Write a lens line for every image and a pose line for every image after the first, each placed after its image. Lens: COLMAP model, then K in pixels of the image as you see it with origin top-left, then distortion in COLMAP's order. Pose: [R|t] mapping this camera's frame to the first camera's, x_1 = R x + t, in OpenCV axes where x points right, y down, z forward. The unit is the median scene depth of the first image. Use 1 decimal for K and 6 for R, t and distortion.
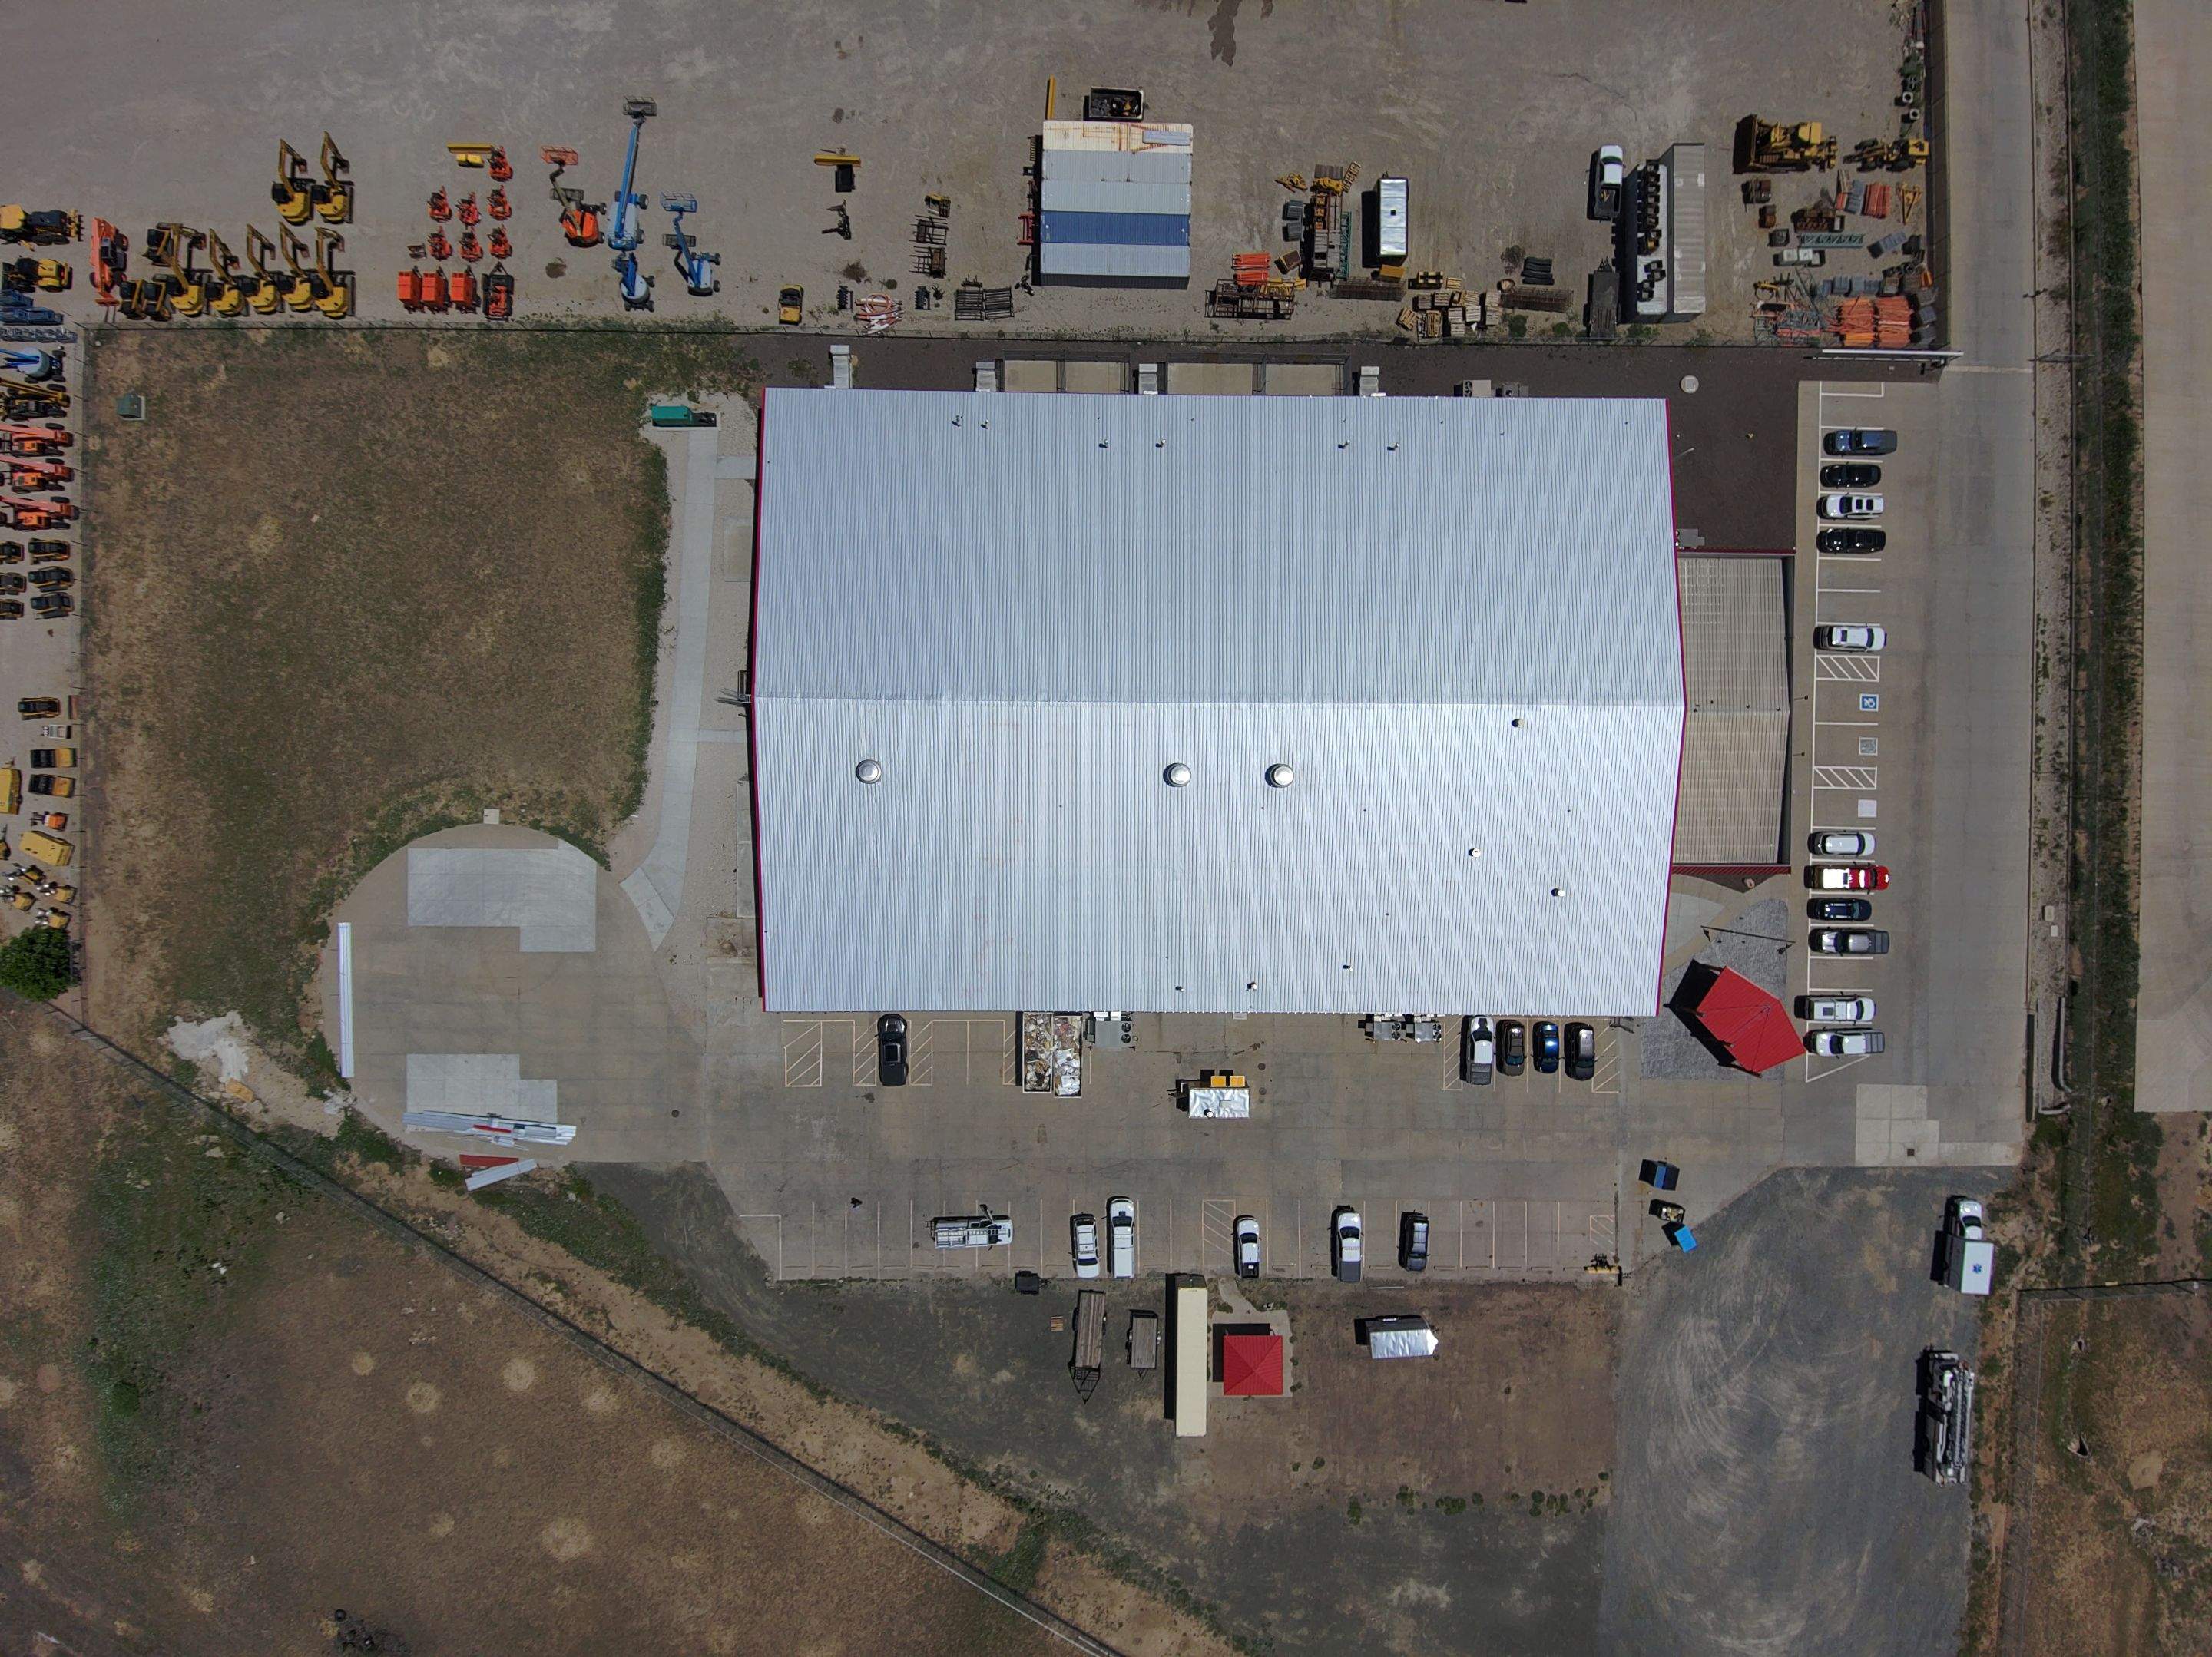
lens RADIAL K [[1286.6, 0, 1105.3], [0, 1286.6, 835.4], [0, 0, 1]] dist [0.089758, -0.119703]
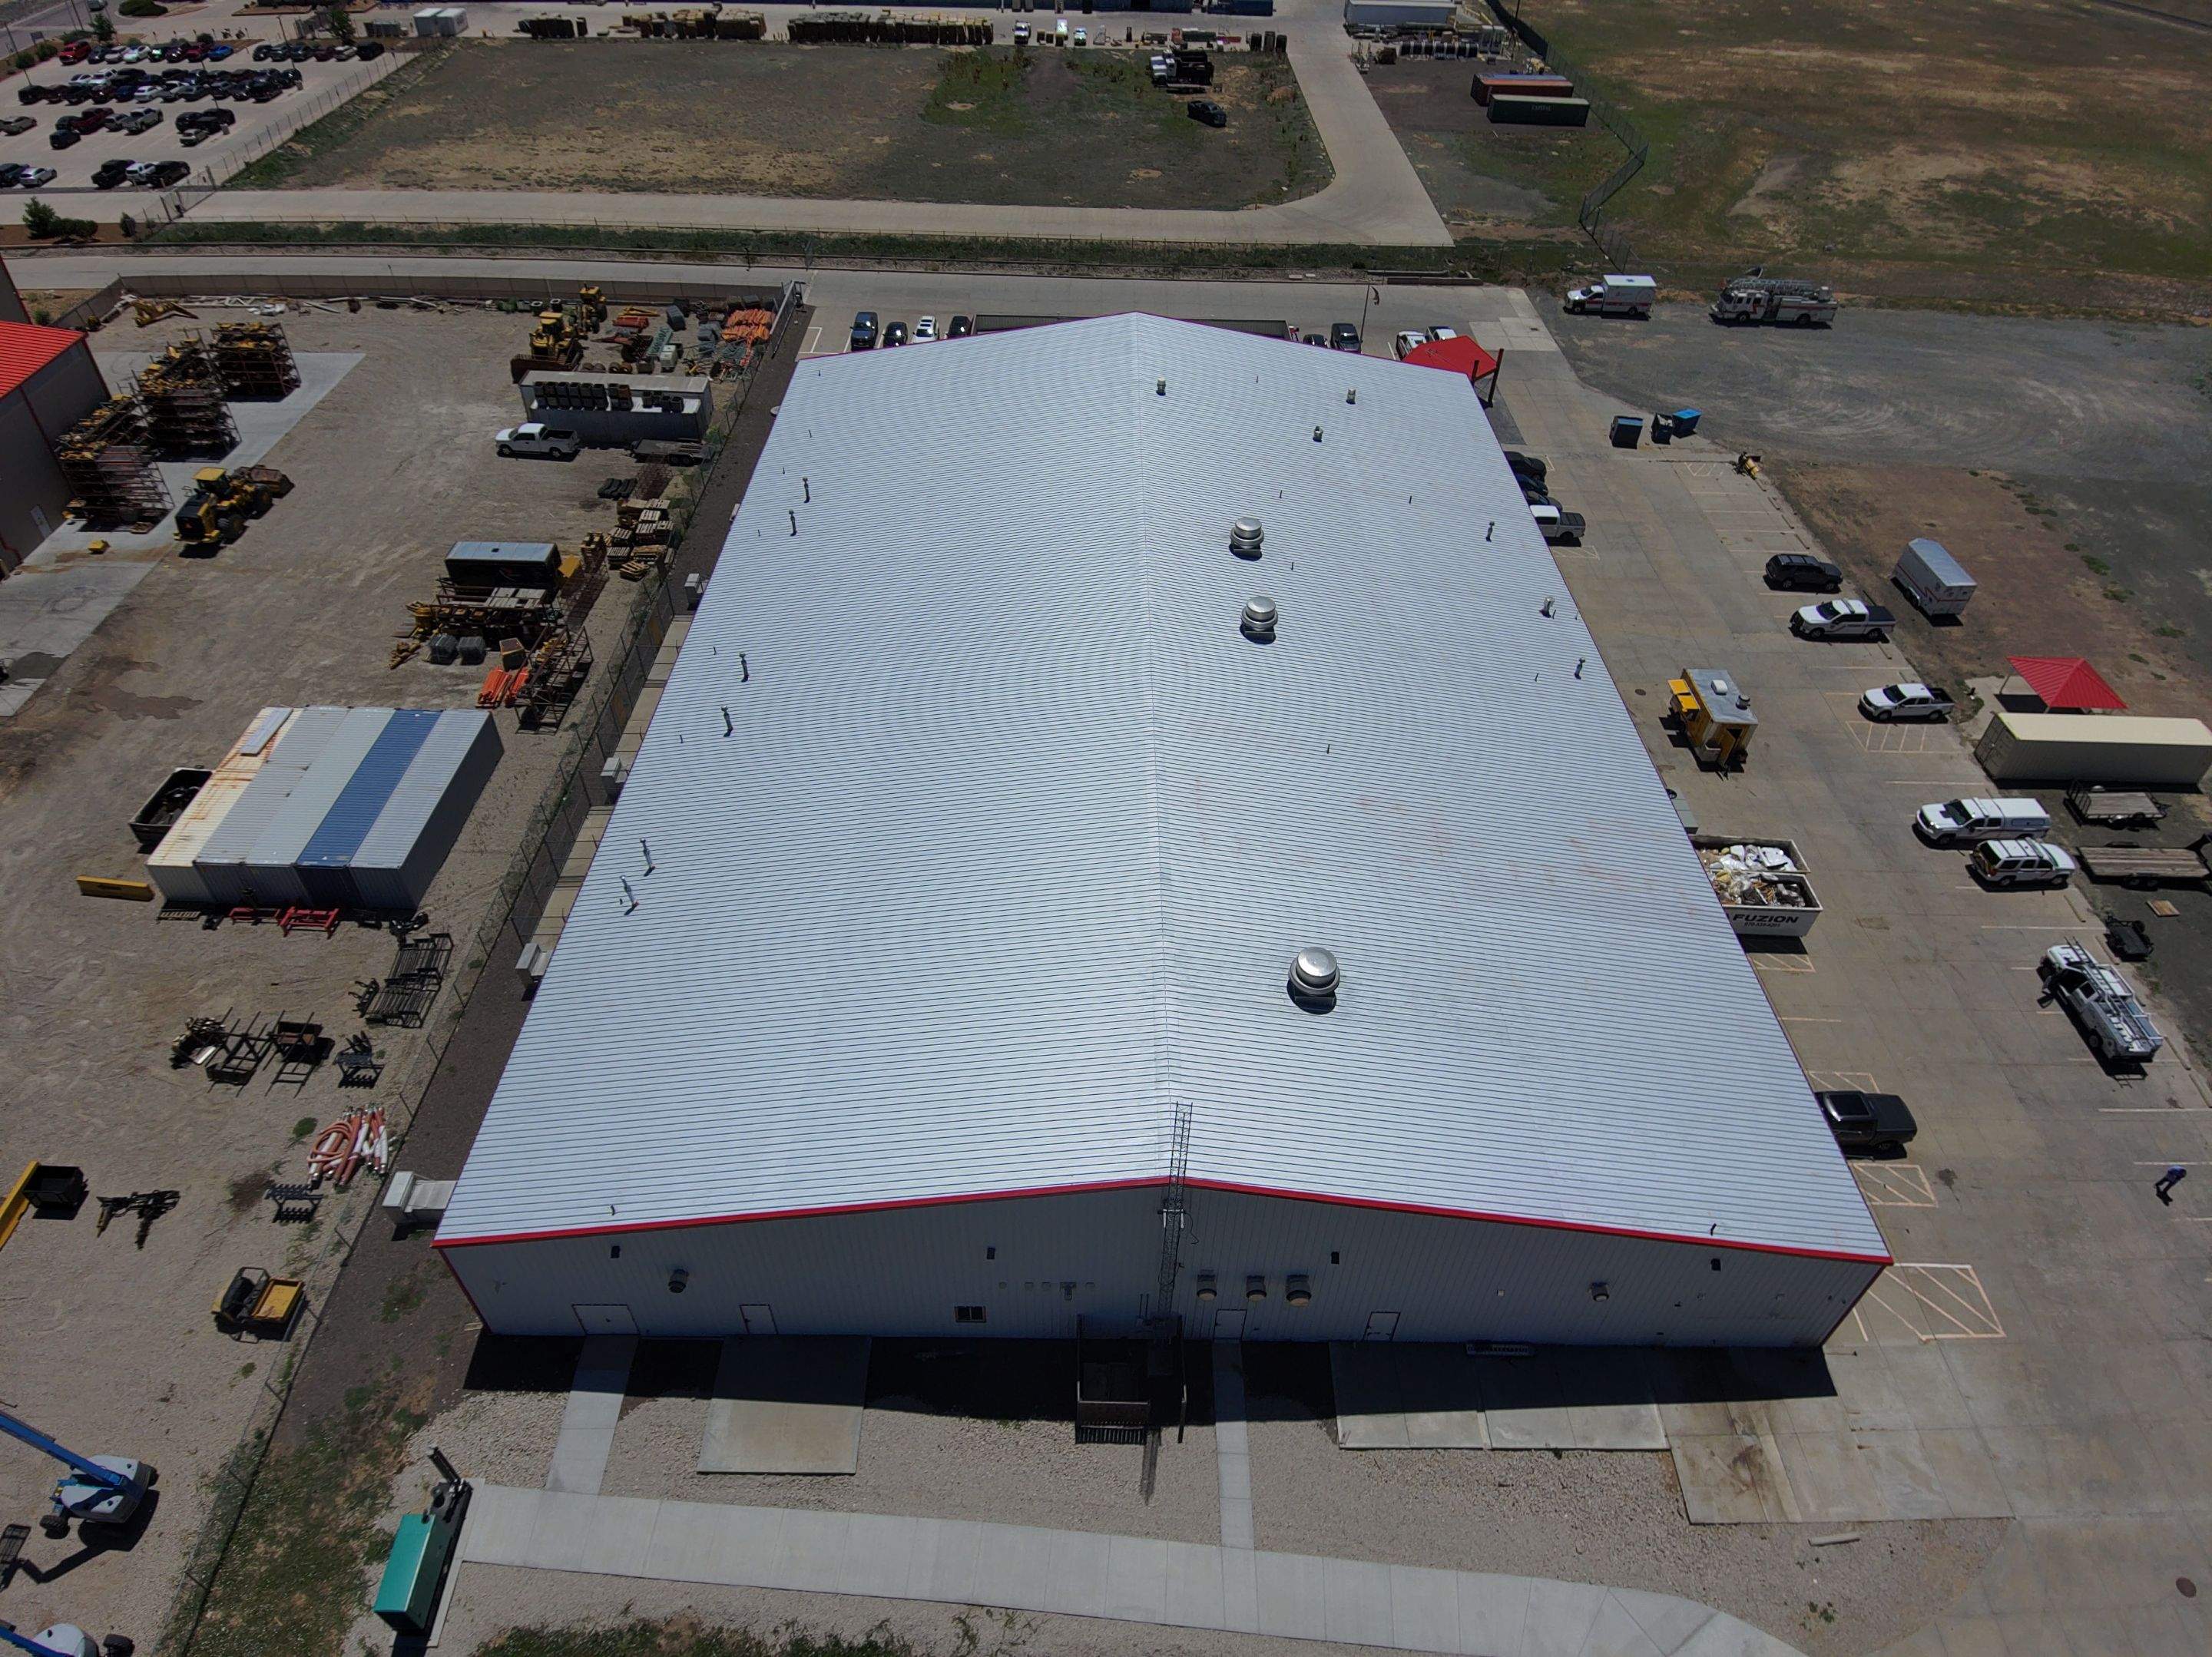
lens RADIAL K [[1305.8, 0, 1104.5], [0, 1305.8, 825.8], [0, 0, 1]] dist [0.061384, -0.091448]
pose [[-0.006366, -0.692269, 0.721612, -0.447922], [0.999967, -0.000753, 0.008099, -0.119868], [-0.005063, 0.721639, 0.692251, 0.562372]]
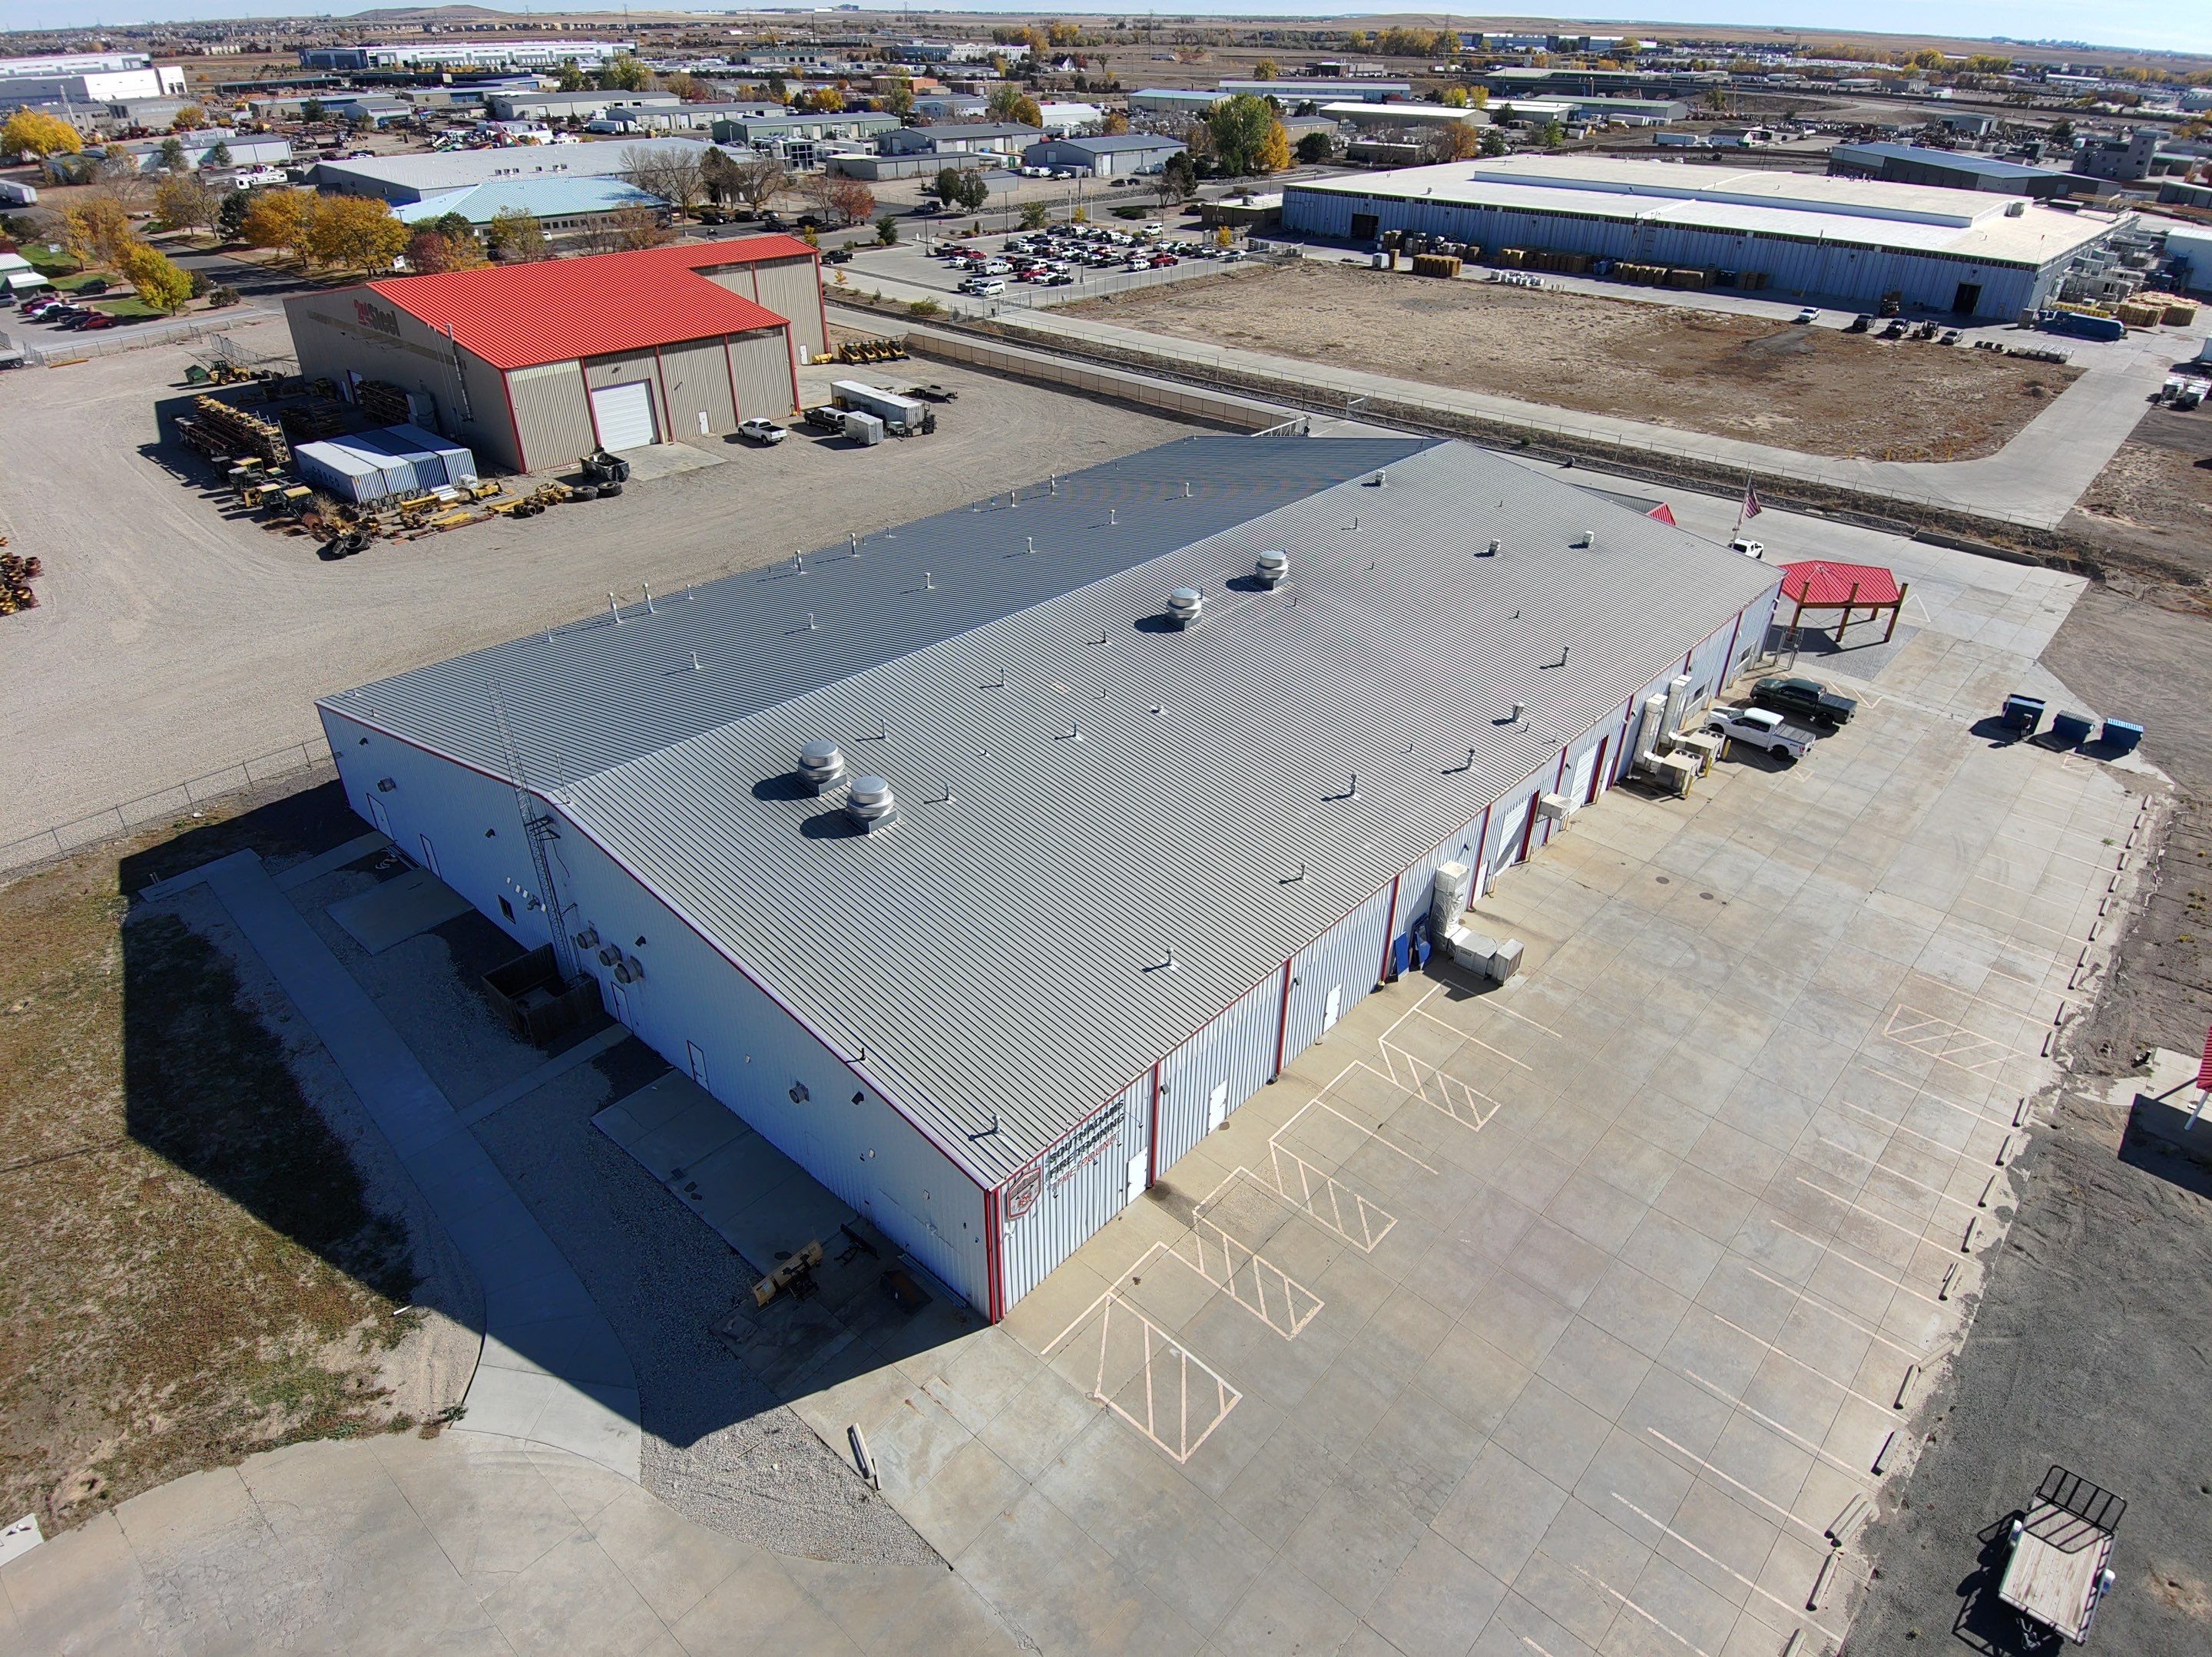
lens RADIAL K [[1295.3, 0, 1108.1], [0, 1295.3, 834.5], [0, 0, 1]] dist [0.076788, -0.104624]
pose [[0.657992, -0.409517, 0.631936, -0.412997], [0.752843, 0.339312, -0.563998, 0.319940], [0.016543, 0.846855, 0.531566, 0.668769]]
